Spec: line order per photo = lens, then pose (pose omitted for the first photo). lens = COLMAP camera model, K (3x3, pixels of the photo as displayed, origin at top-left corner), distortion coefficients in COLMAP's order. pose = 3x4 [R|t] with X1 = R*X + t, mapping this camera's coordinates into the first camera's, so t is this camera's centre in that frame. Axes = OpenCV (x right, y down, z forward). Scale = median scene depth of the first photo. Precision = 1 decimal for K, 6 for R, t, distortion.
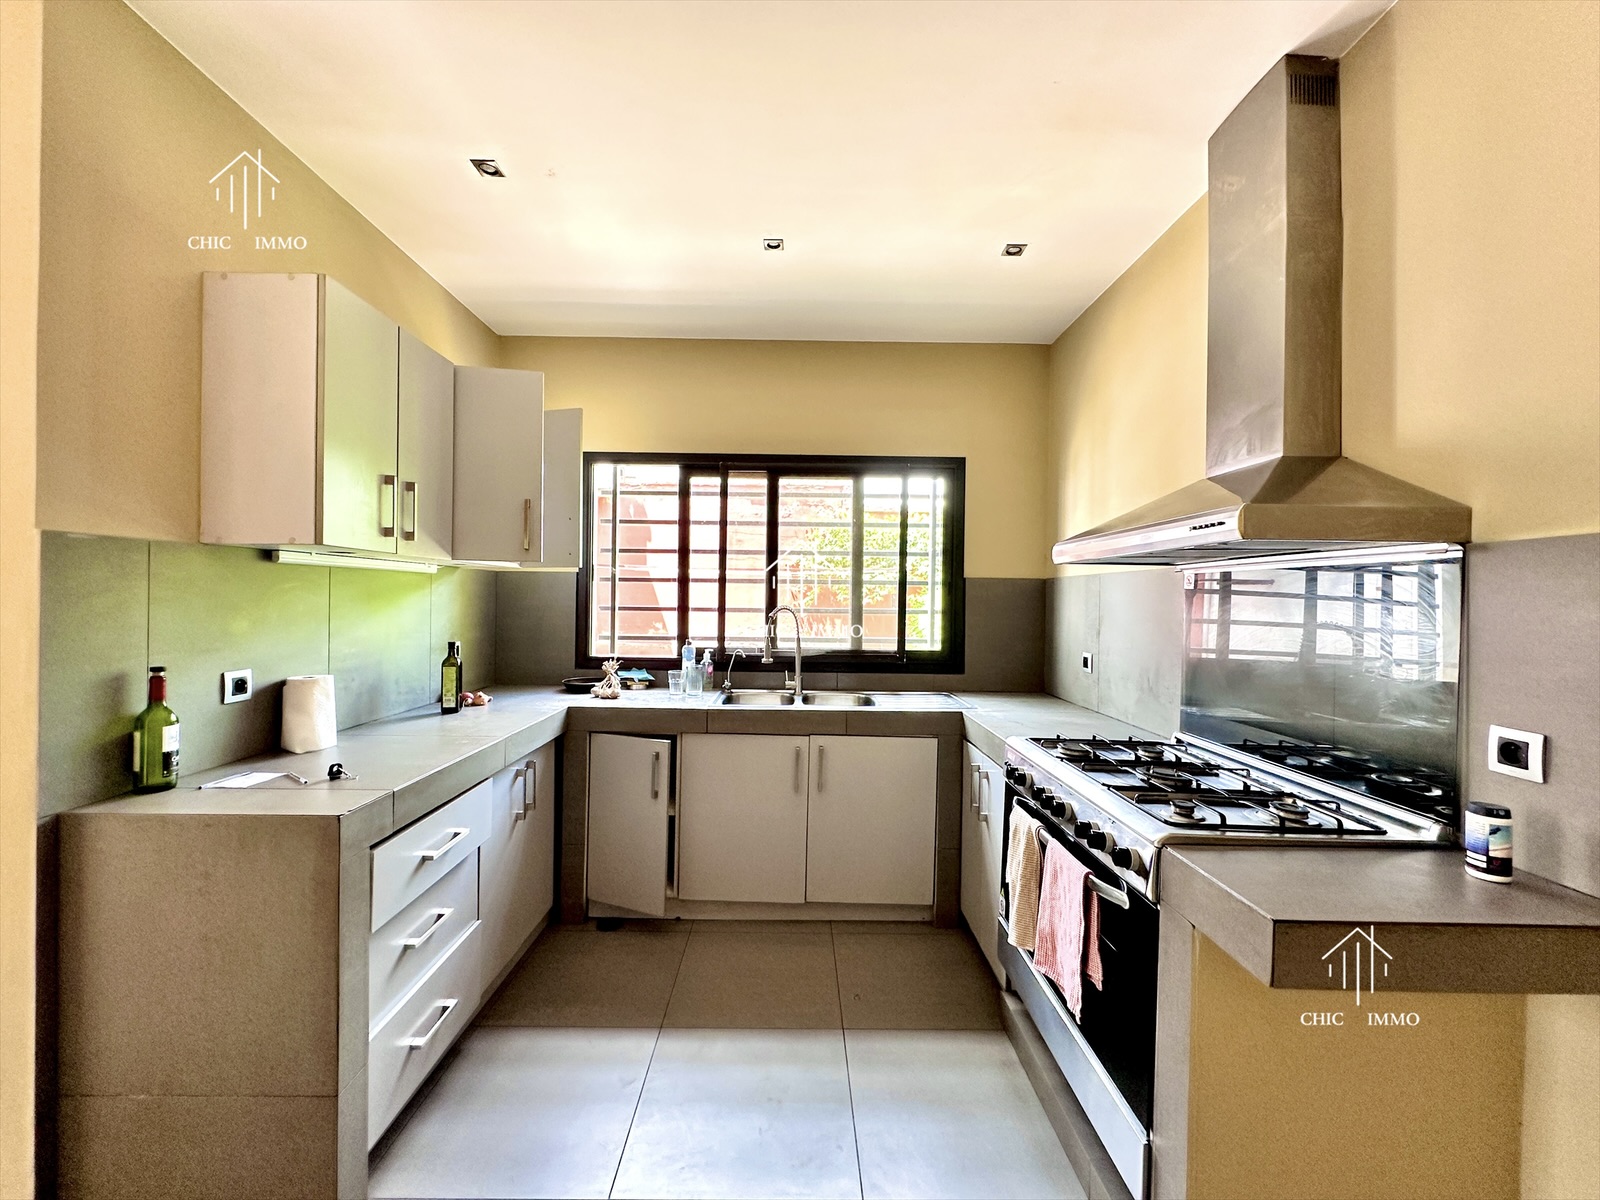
lens RADIAL K [[634.7, 0, 803.9], [0, 634.7, 600.8], [0, 0, 1]] dist [-0.000874, -0.000442]
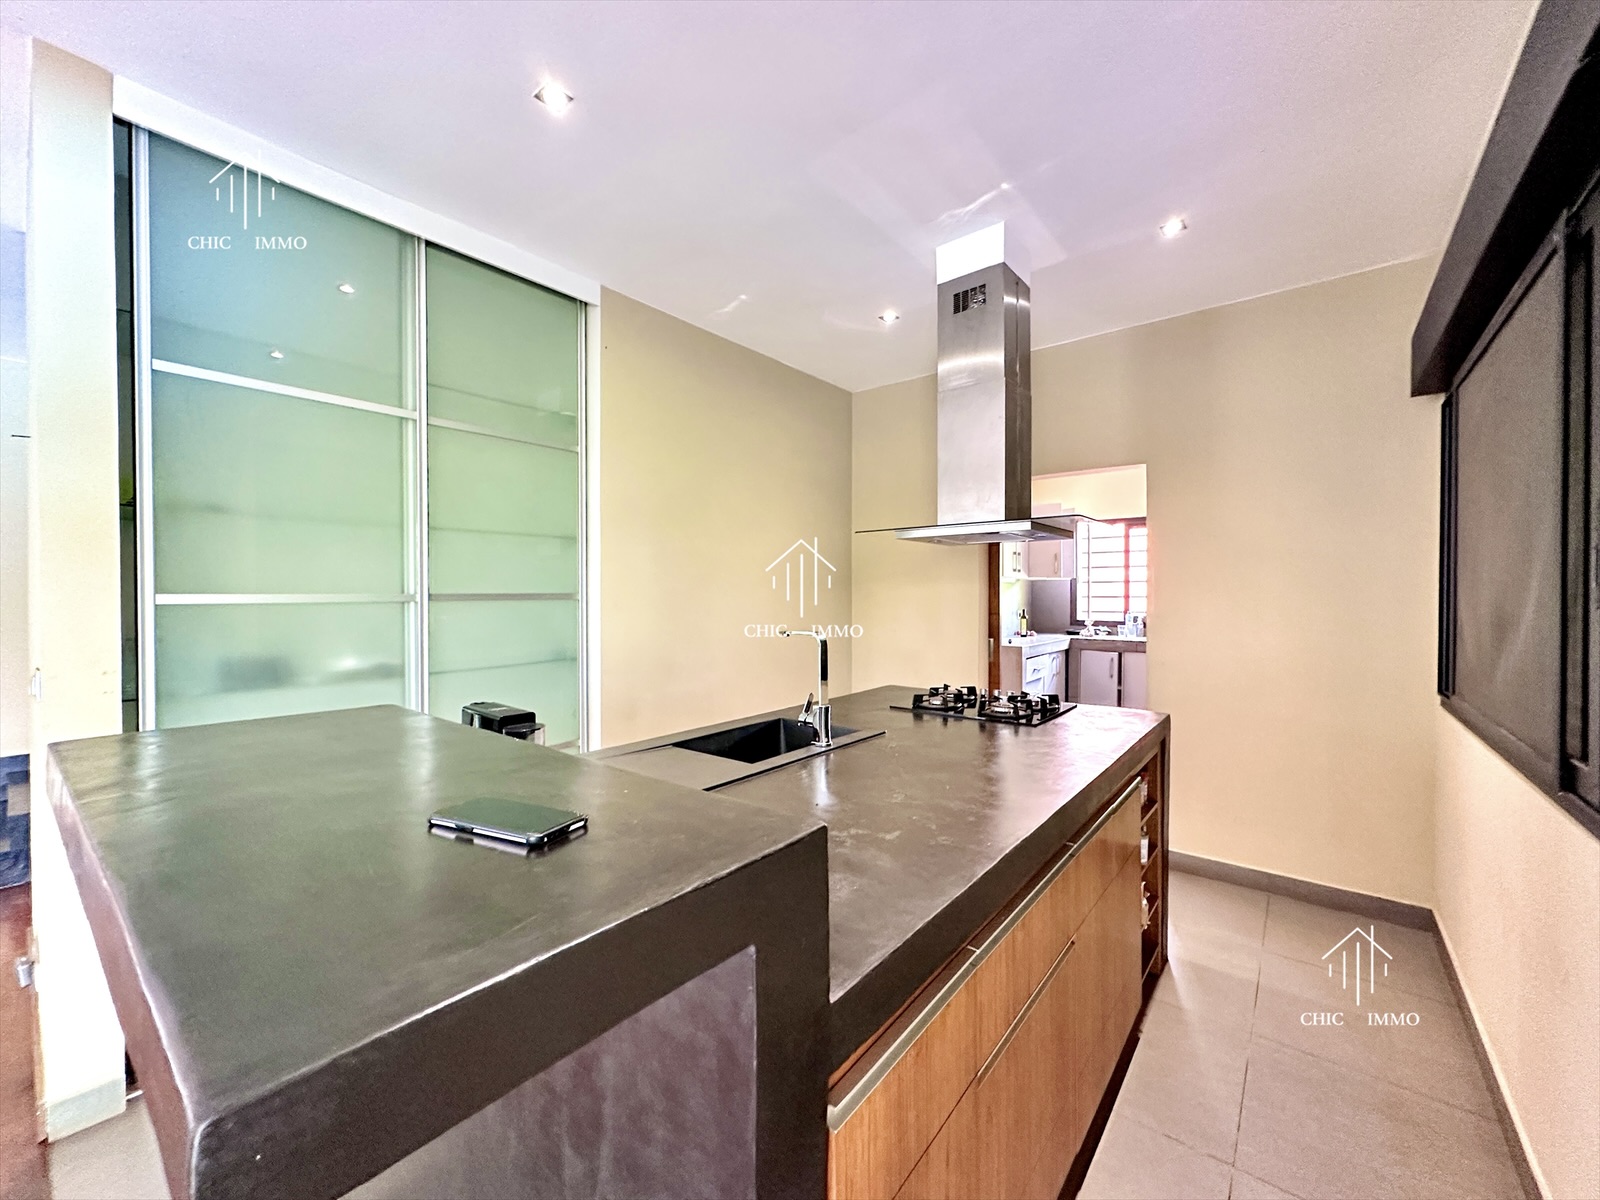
lens RADIAL K [[634.7, 0, 817.1], [0, 634.7, 600.7], [0, 0, 1]] dist [-0.000874, -0.000442]
pose [[0.781034, -0.008970, -0.624424, 0.301169], [0.010041, 0.999948, -0.001806, 0.021041], [0.624407, -0.004859, 0.781084, -1.183870]]
